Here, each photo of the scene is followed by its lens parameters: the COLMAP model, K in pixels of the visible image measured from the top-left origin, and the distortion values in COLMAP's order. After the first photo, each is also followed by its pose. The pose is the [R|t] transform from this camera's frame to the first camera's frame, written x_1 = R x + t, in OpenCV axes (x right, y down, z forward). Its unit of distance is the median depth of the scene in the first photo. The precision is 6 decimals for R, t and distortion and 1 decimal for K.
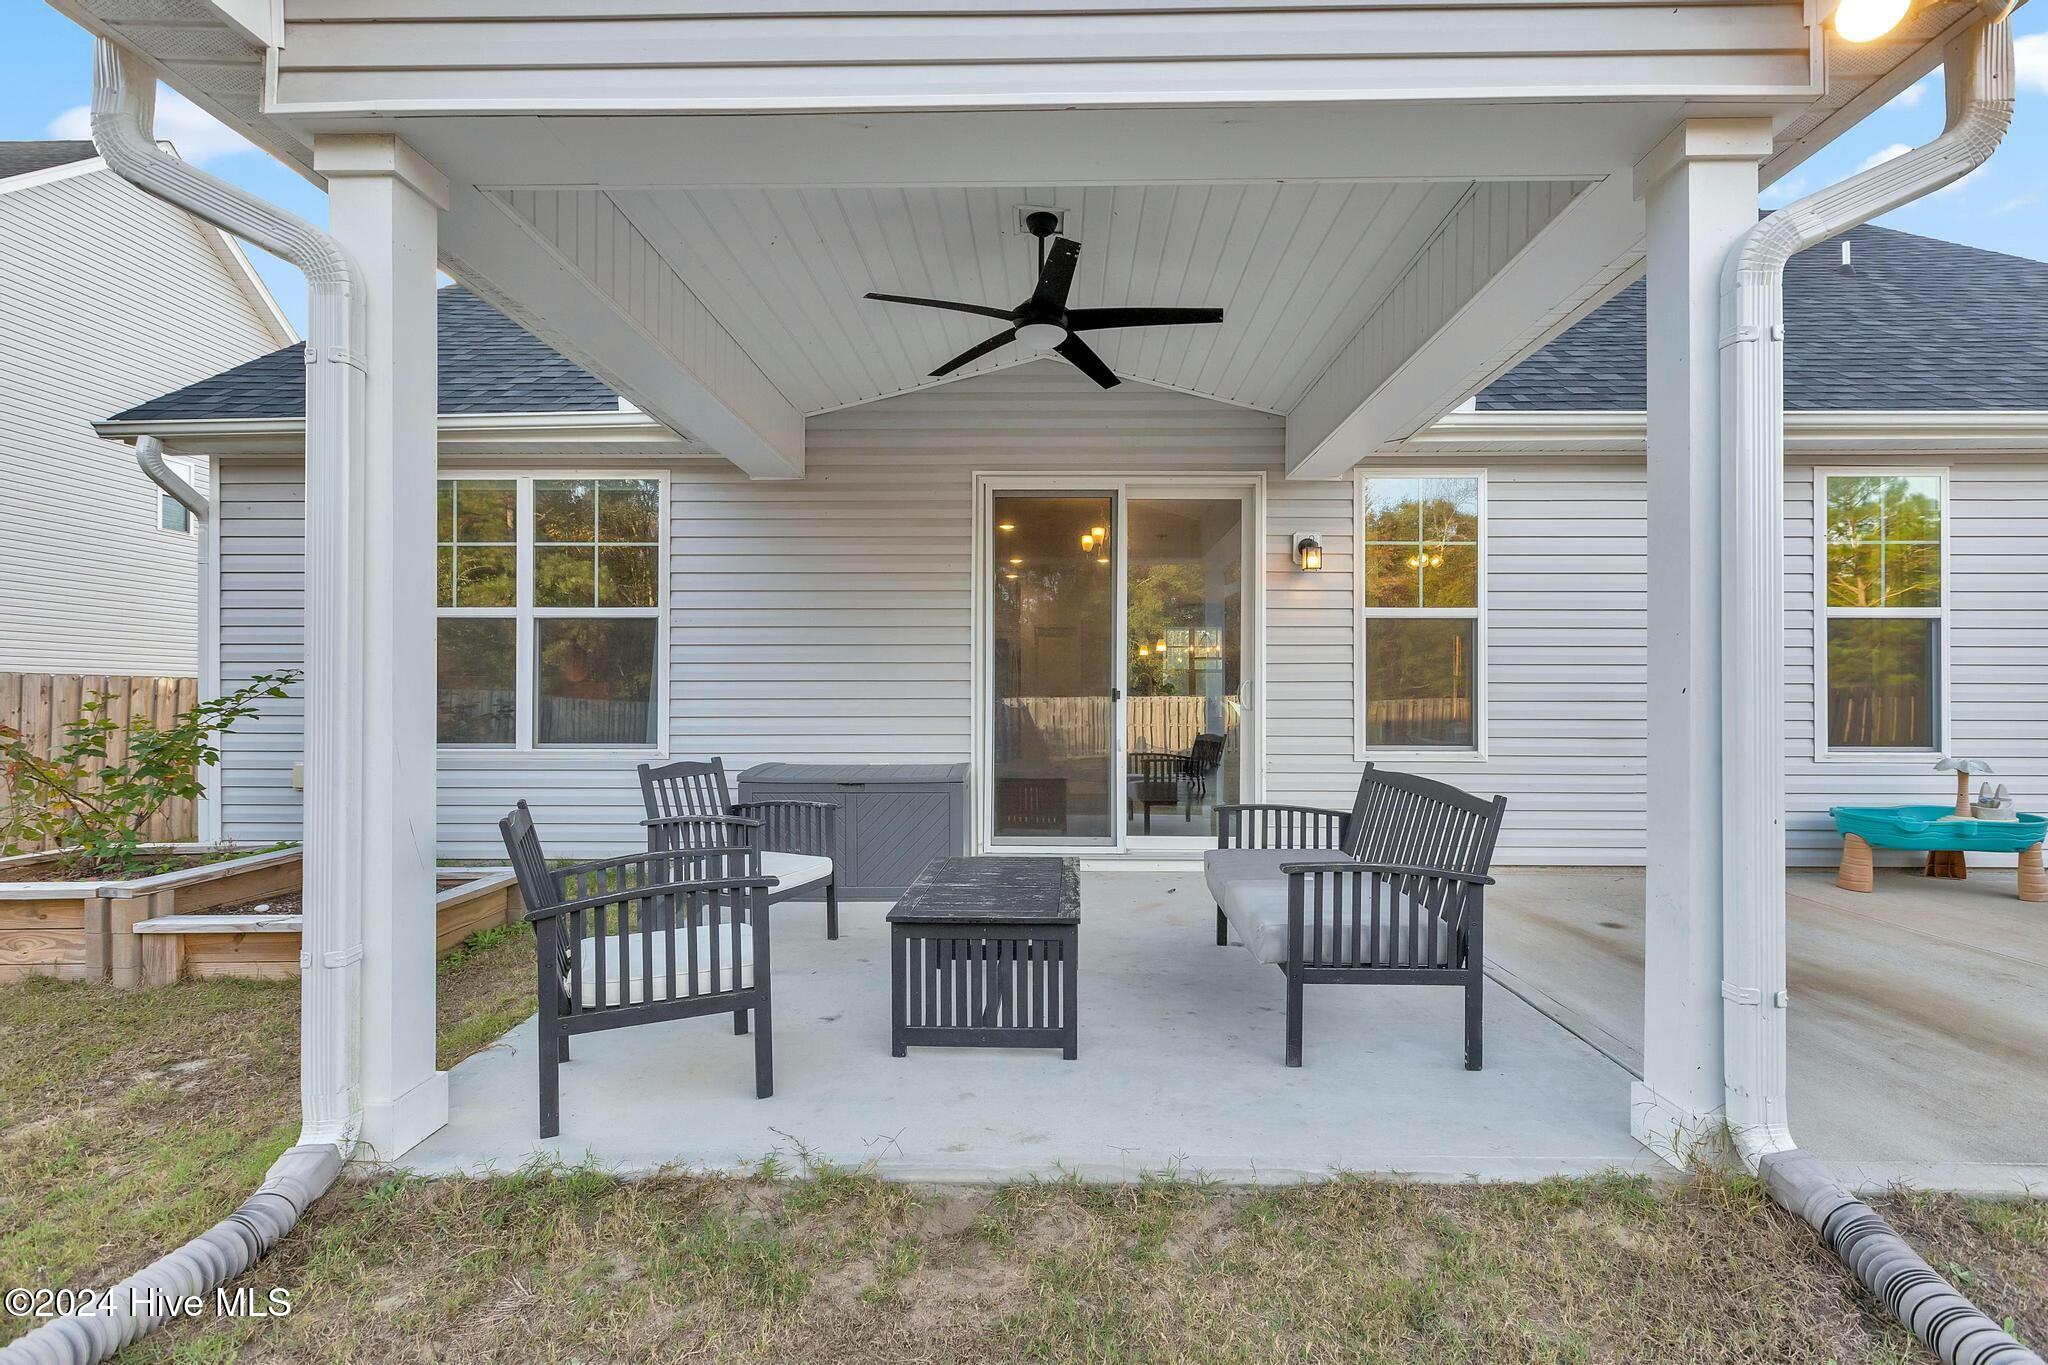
lens RADIAL K [[686.1, 0, 1023.0], [0, 686.1, 703.5], [0, 0, 1]] dist [0.000932, 0.000053]
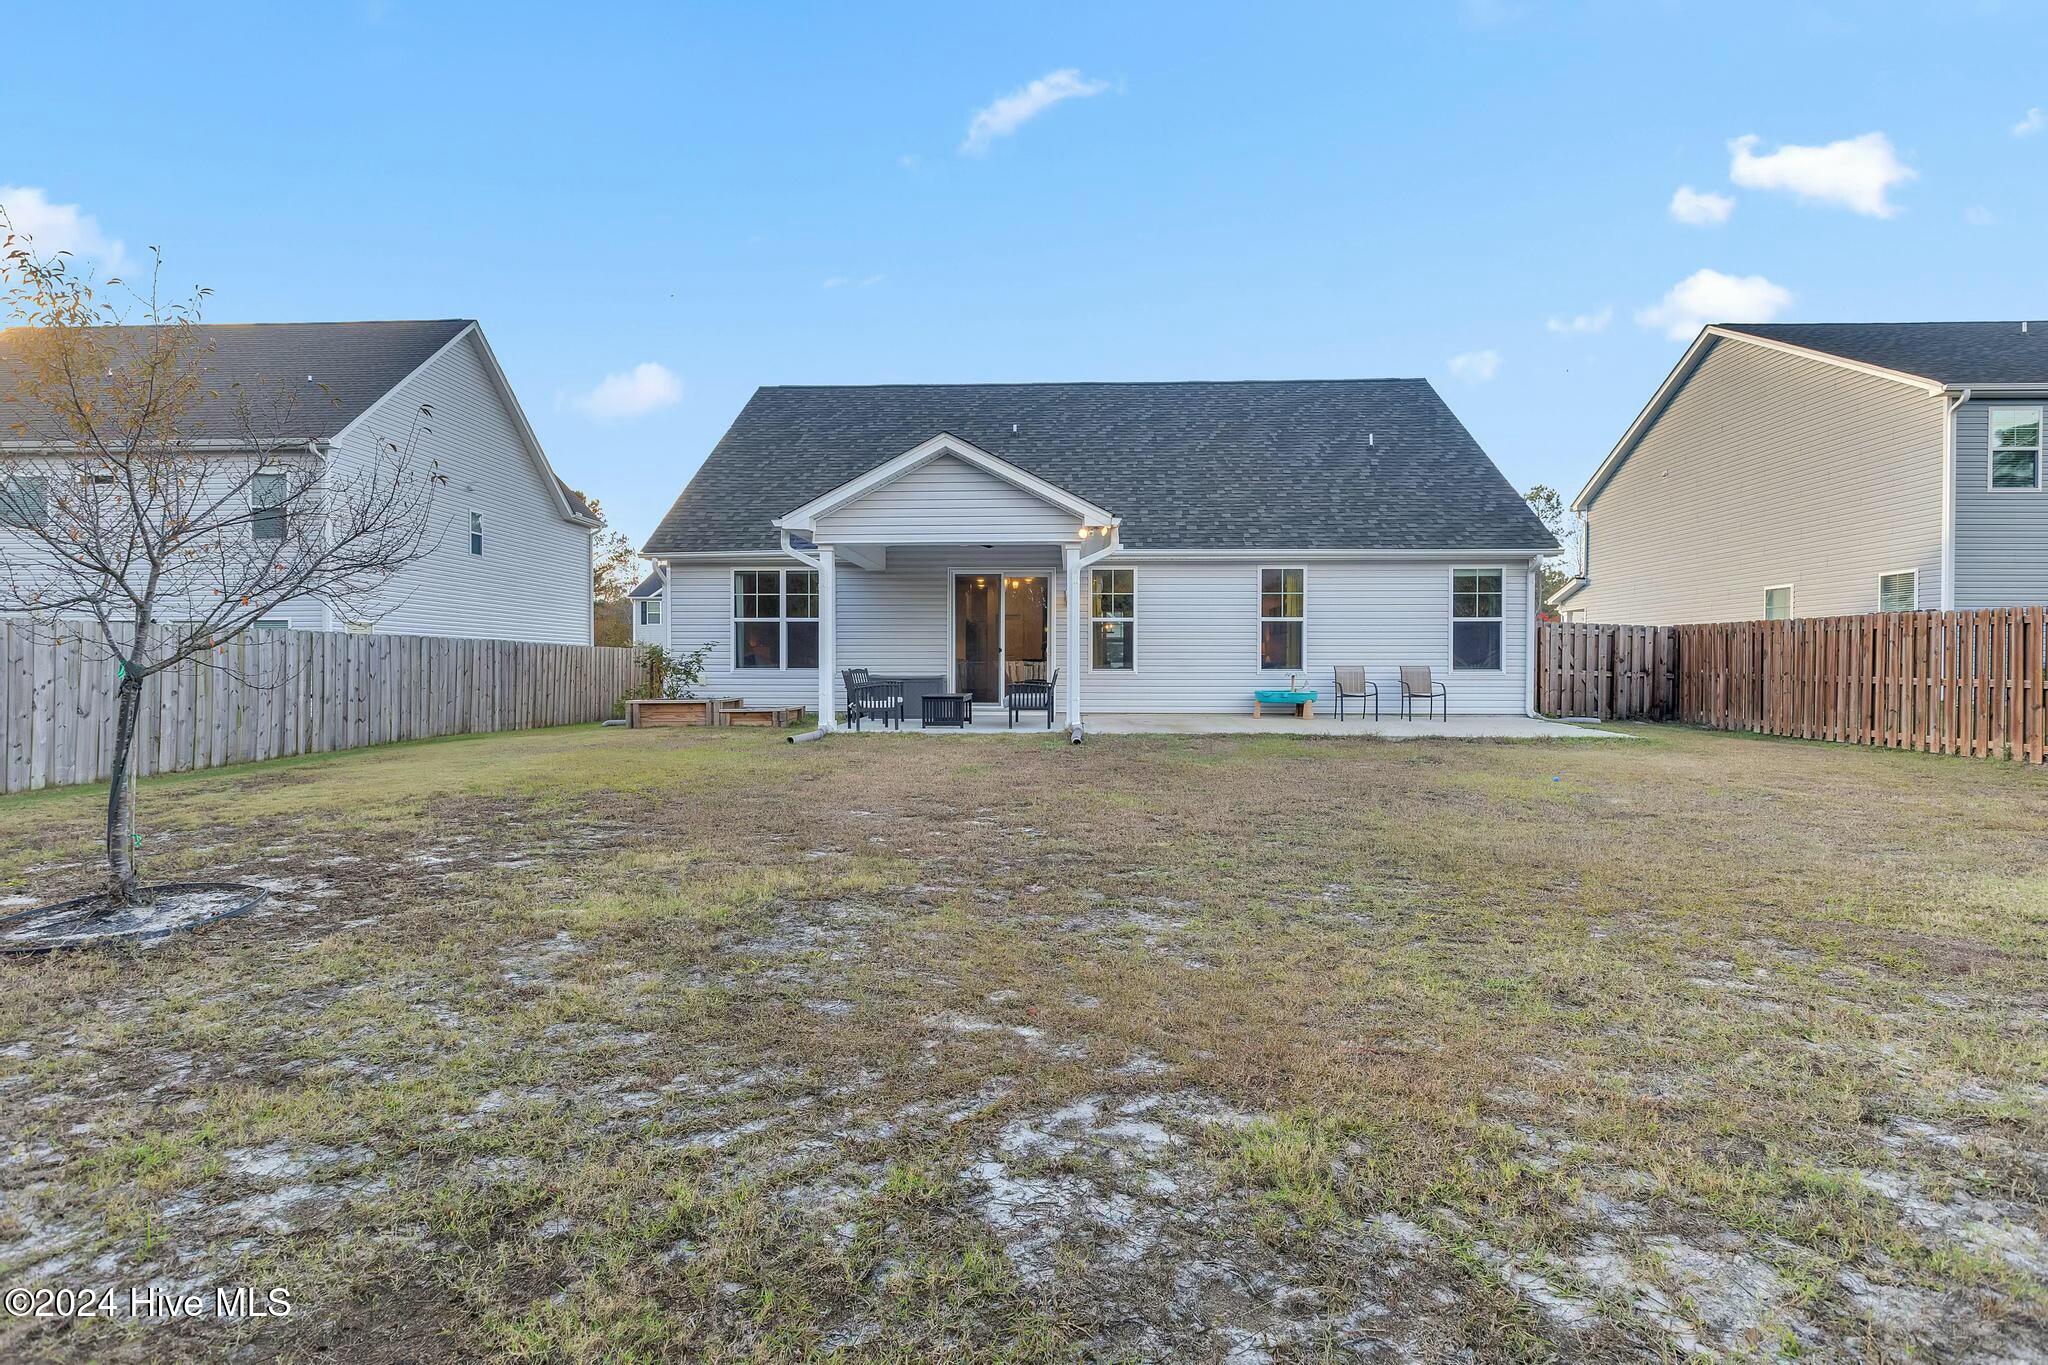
lens RADIAL K [[912.4, 0, 1024.0], [0, 912.4, 682.5], [0, 0, 1]] dist [0.001550, -0.000301]
pose [[0.999615, 0.001138, -0.027728, 0.325126], [-0.000813, 0.999931, 0.011732, 0.072016], [0.027739, -0.011705, 0.999547, -2.576431]]
